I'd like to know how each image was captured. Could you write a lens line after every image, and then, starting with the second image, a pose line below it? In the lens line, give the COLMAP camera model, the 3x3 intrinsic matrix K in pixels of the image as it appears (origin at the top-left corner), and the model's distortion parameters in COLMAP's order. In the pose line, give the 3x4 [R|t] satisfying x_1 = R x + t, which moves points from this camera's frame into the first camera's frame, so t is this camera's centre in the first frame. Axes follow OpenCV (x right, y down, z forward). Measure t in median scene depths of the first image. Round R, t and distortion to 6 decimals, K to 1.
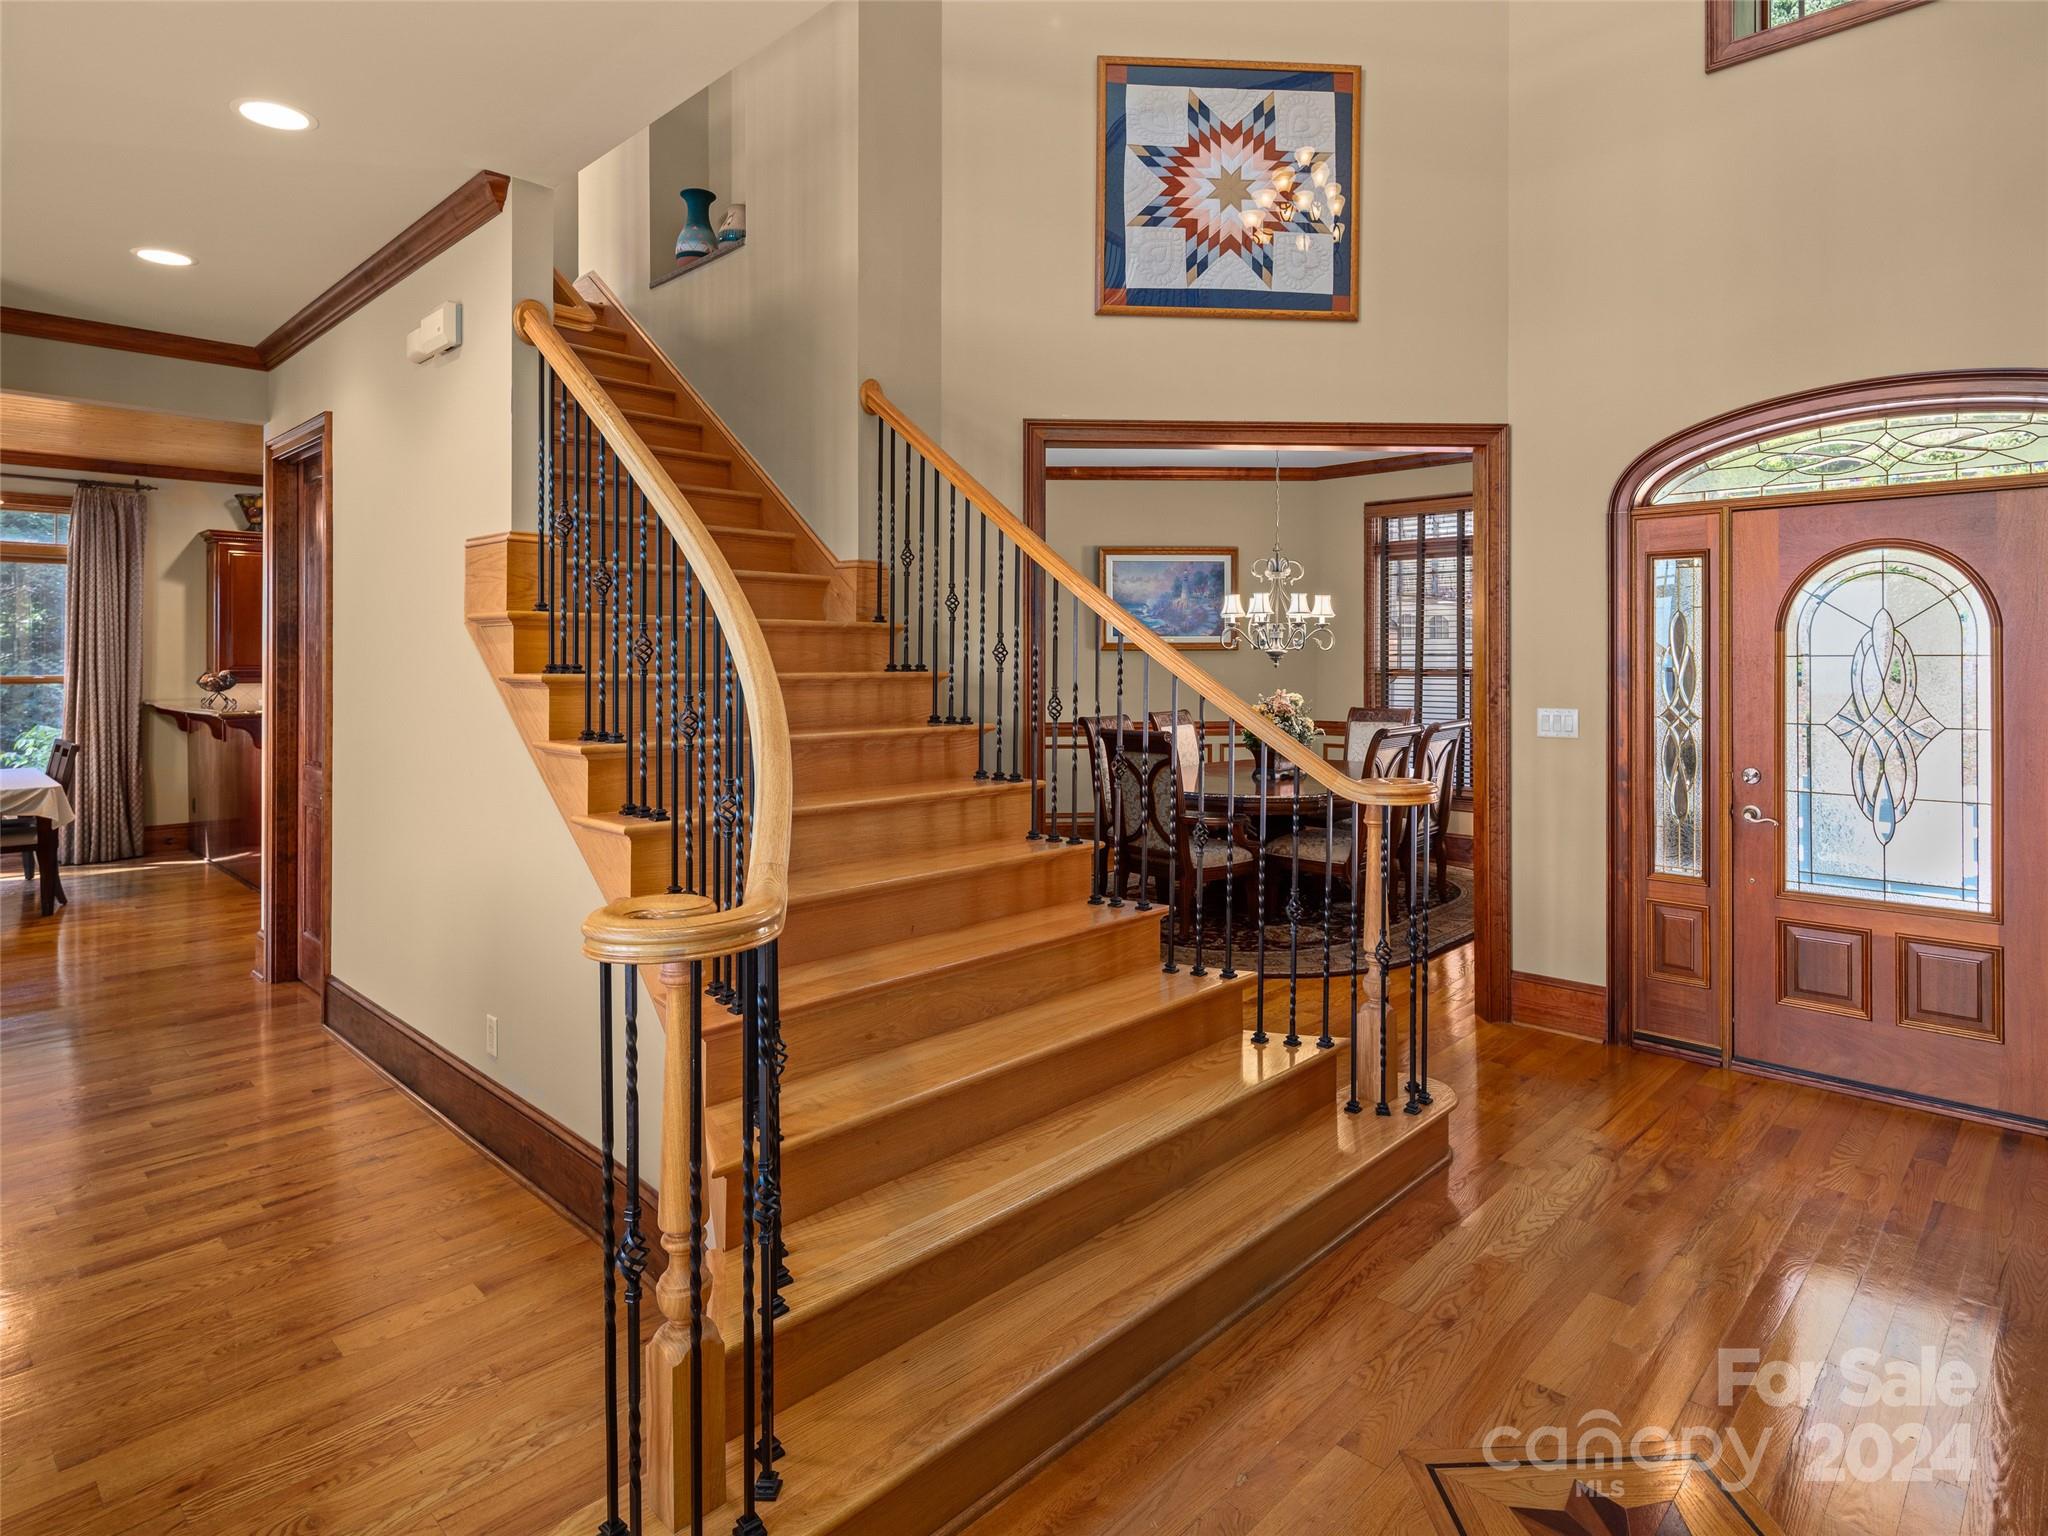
lens RADIAL K [[1133.0, 0, 1078.8], [0, 1133.0, 658.0], [0, 0, 1]] dist [0.001101, -0.000391]
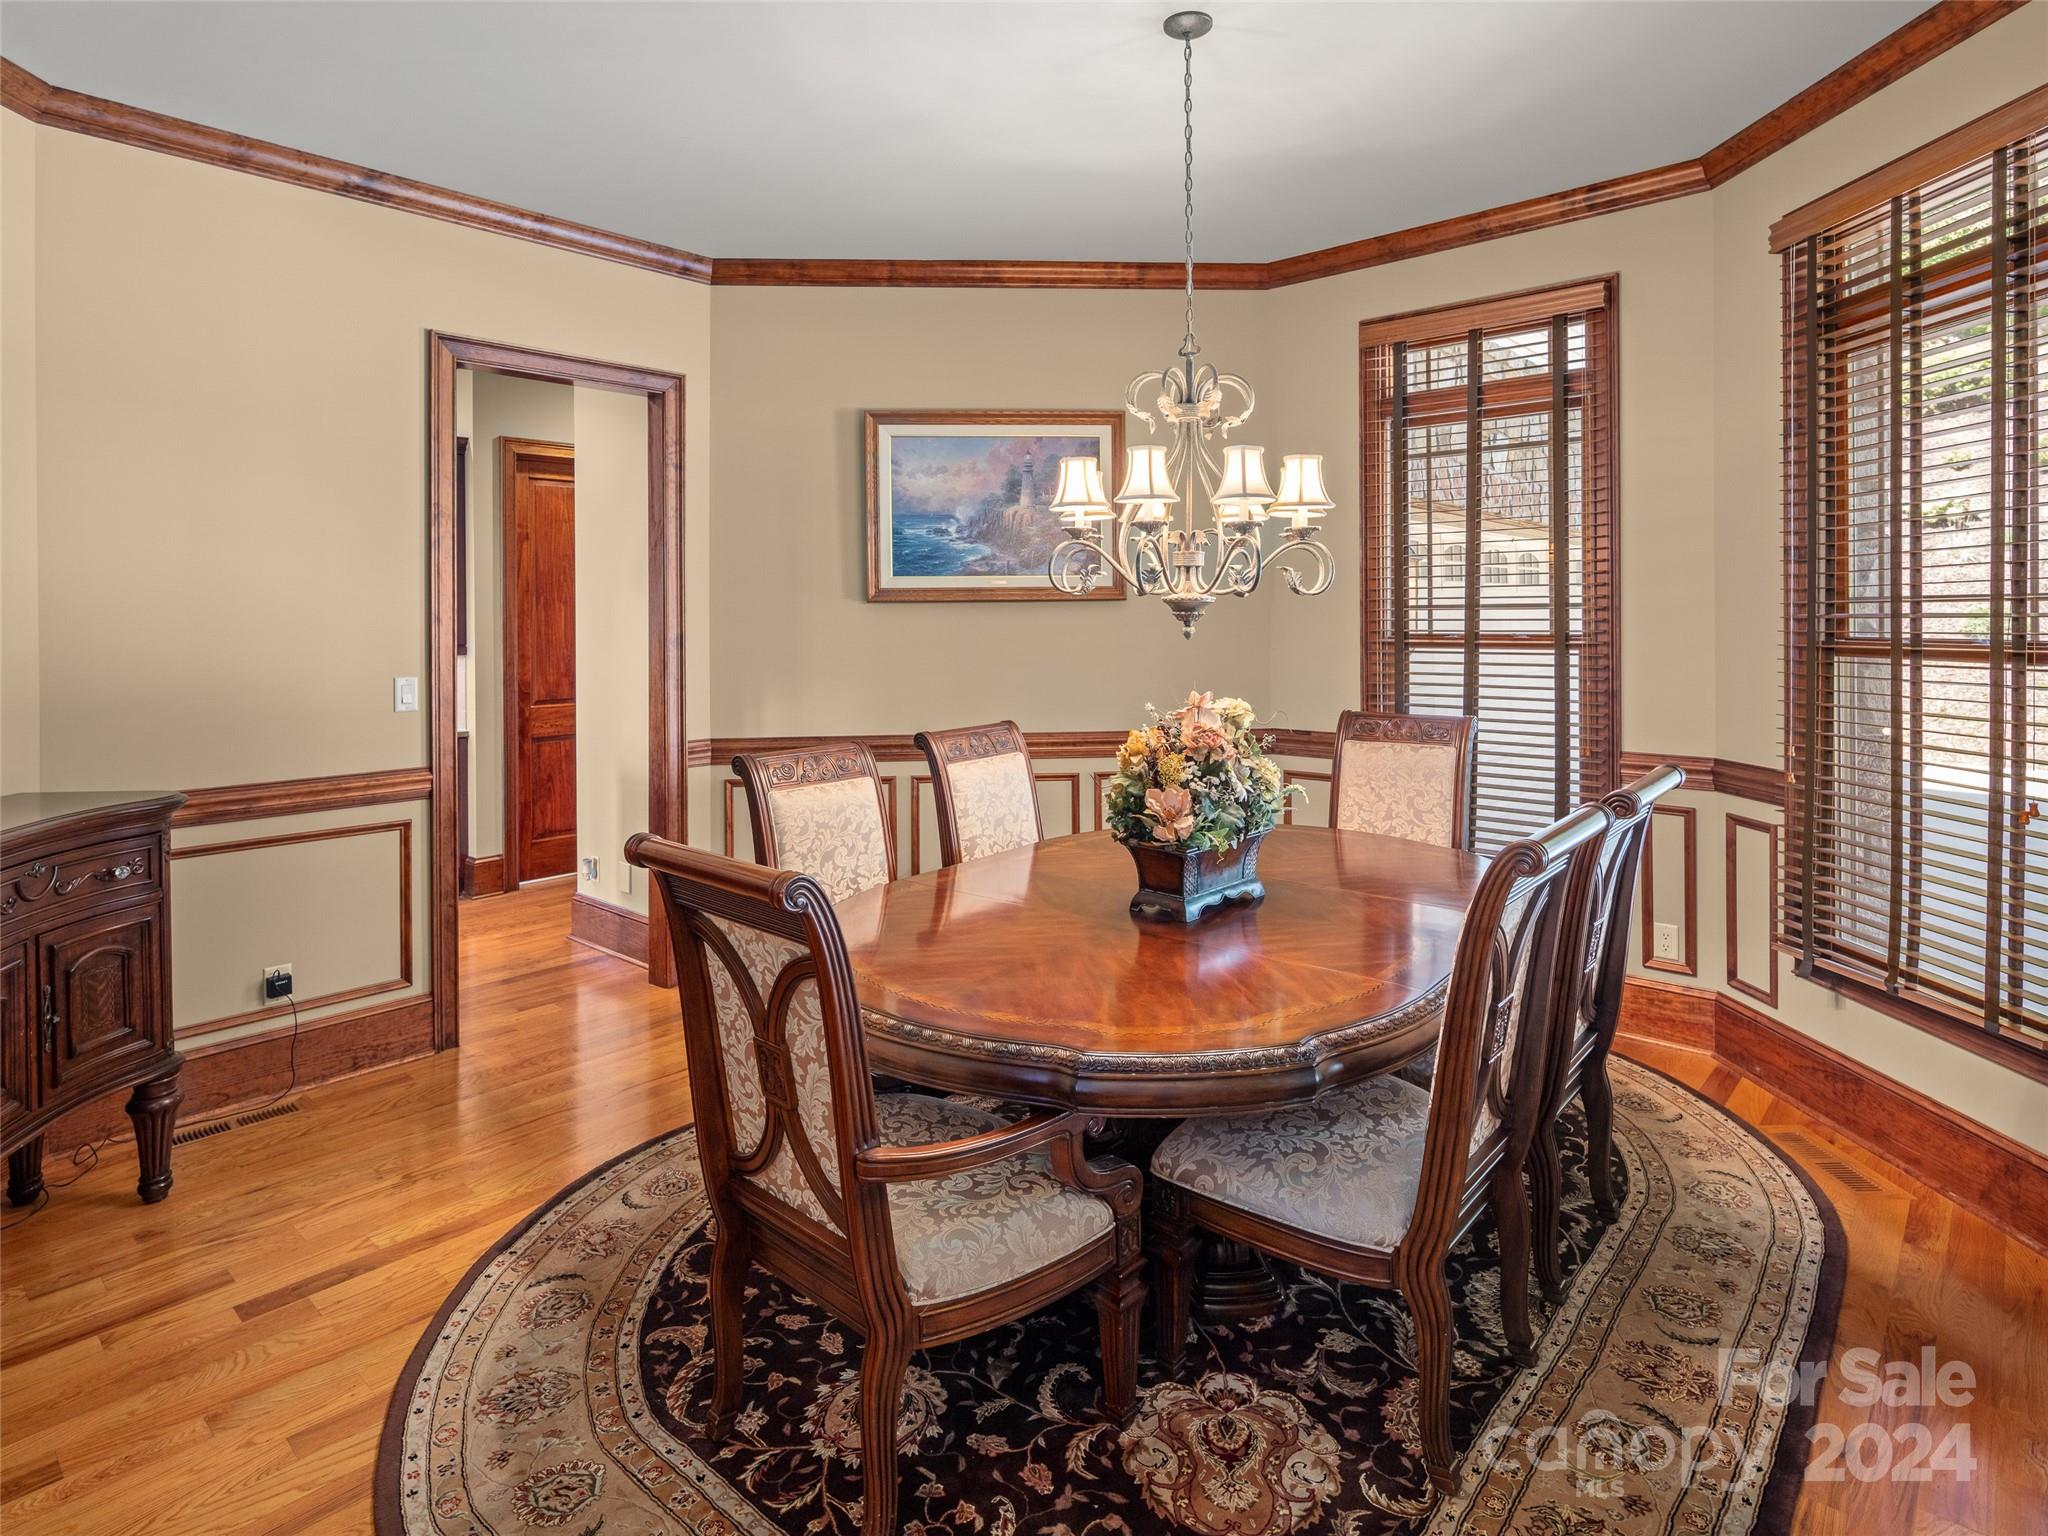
lens RADIAL K [[1126.2, 0, 1023.0], [0, 1126.2, 619.1], [0, 0, 1]] dist [-0.000215, 0.000193]
pose [[0.999939, -0.006457, 0.009009, 0.167678], [0.006436, 0.999977, 0.002296, 0.000608], [-0.009023, -0.002238, 0.999957, 0.896719]]
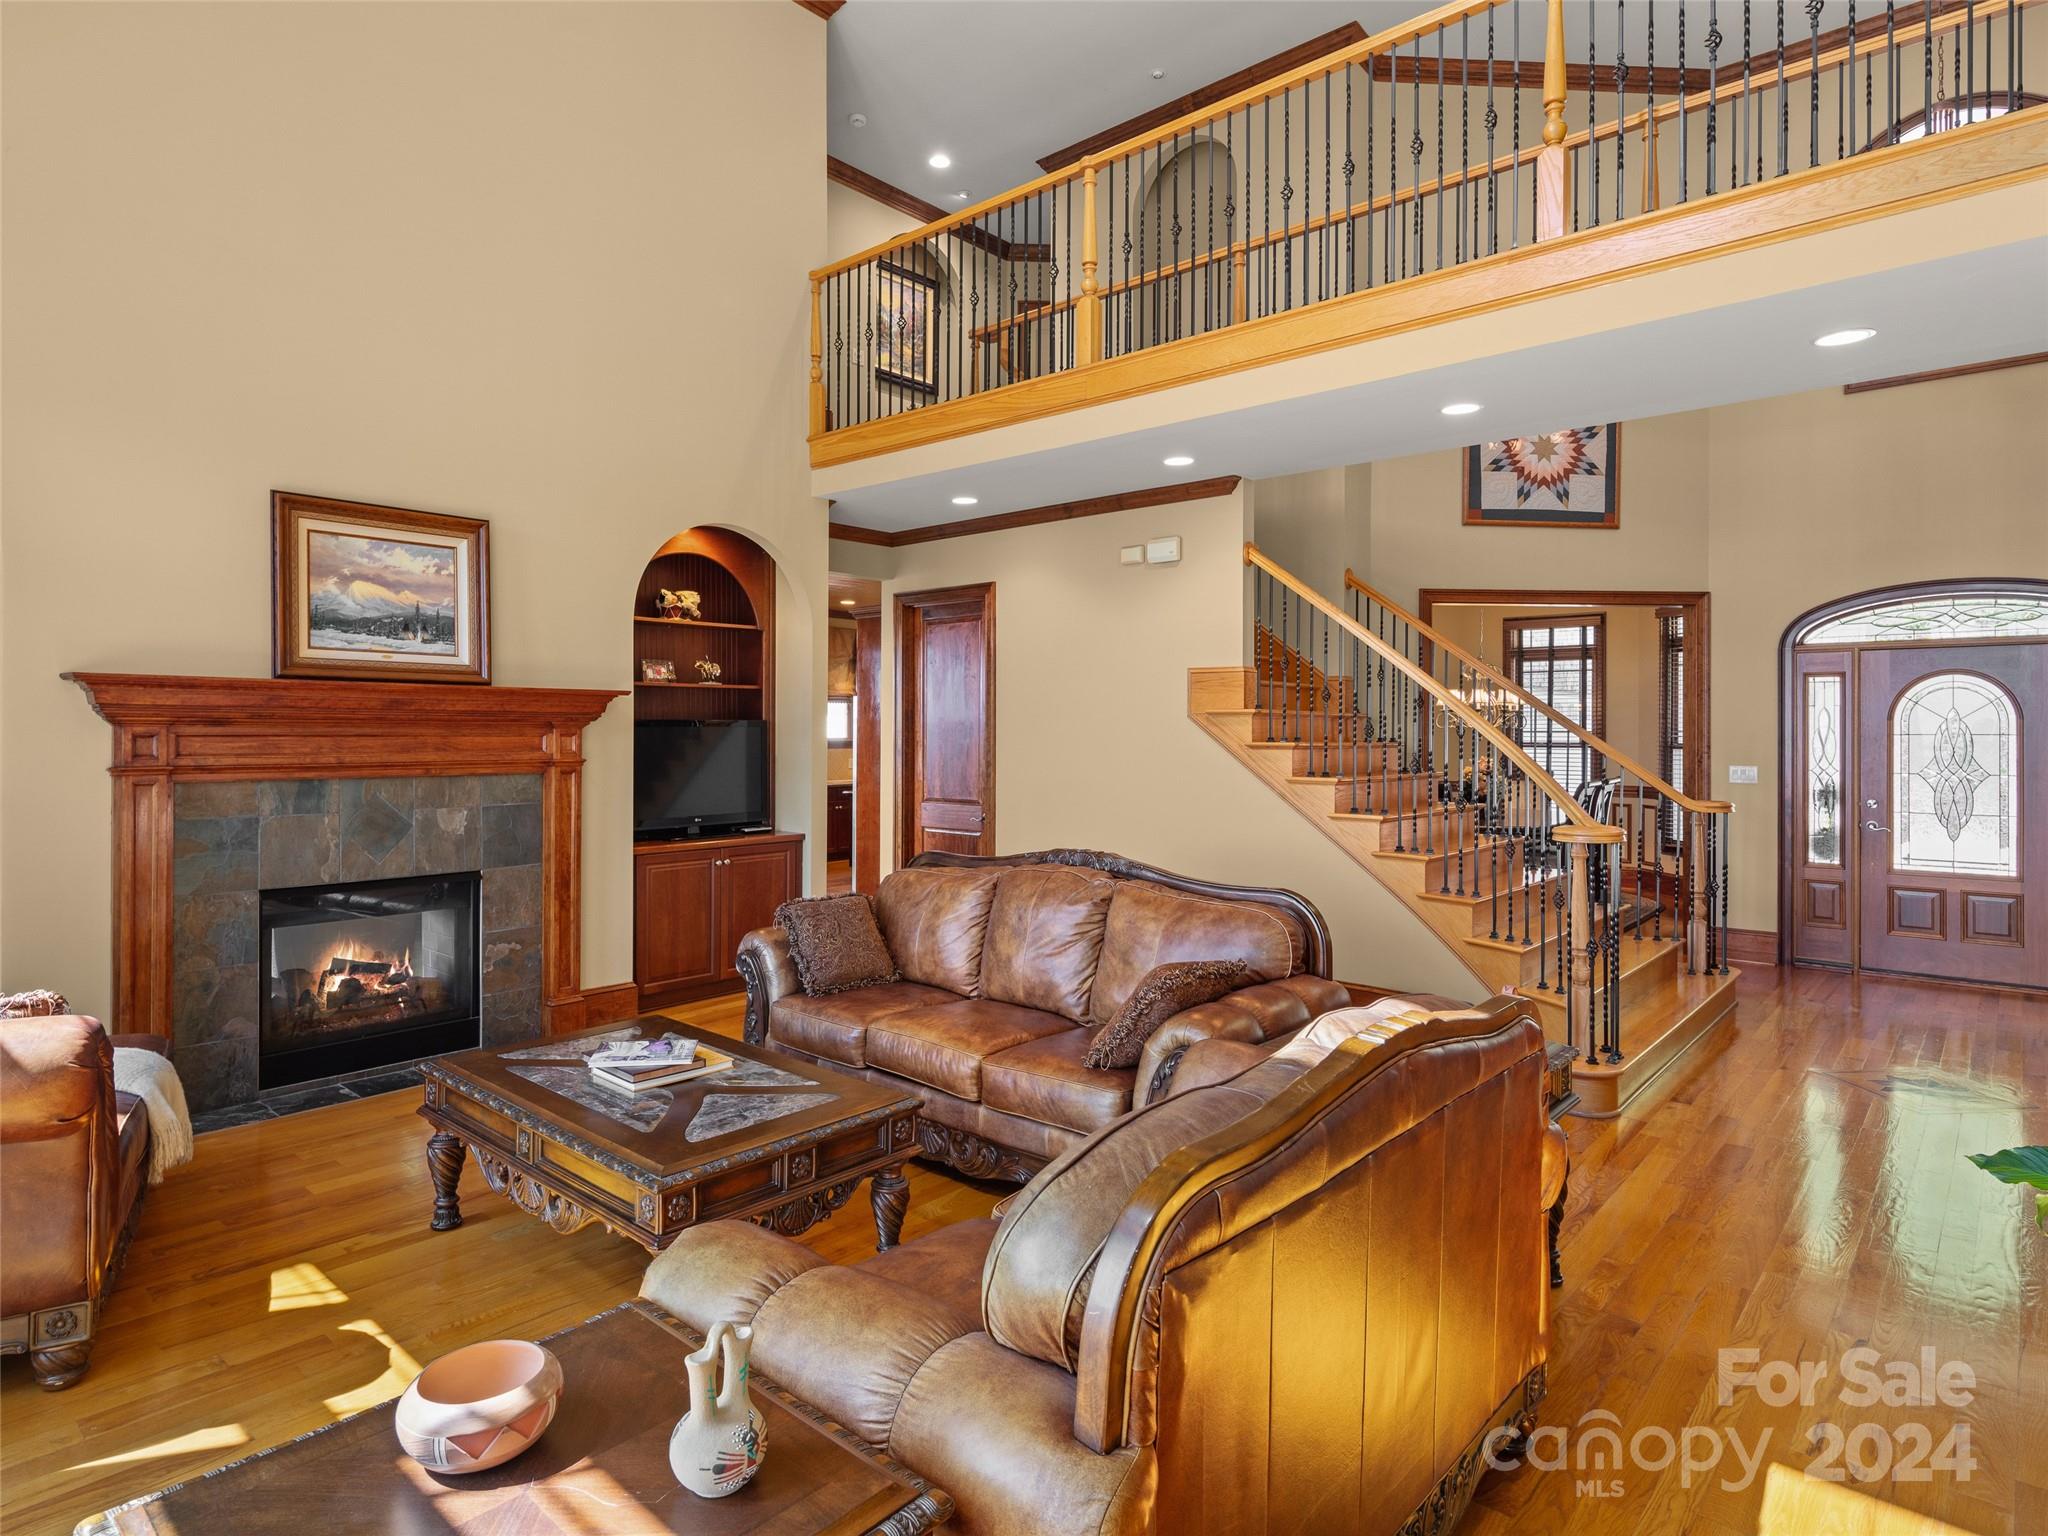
lens RADIAL K [[1134.3, 0, 1016.2], [0, 1134.3, 731.2], [0, 0, 1]] dist [-0.000403, 0.001105]
pose [[0.999887, 0.003114, 0.014686, -0.648578], [-0.003102, 0.999995, -0.000786, -0.001267], [-0.014688, 0.000741, 0.999892, -0.625318]]
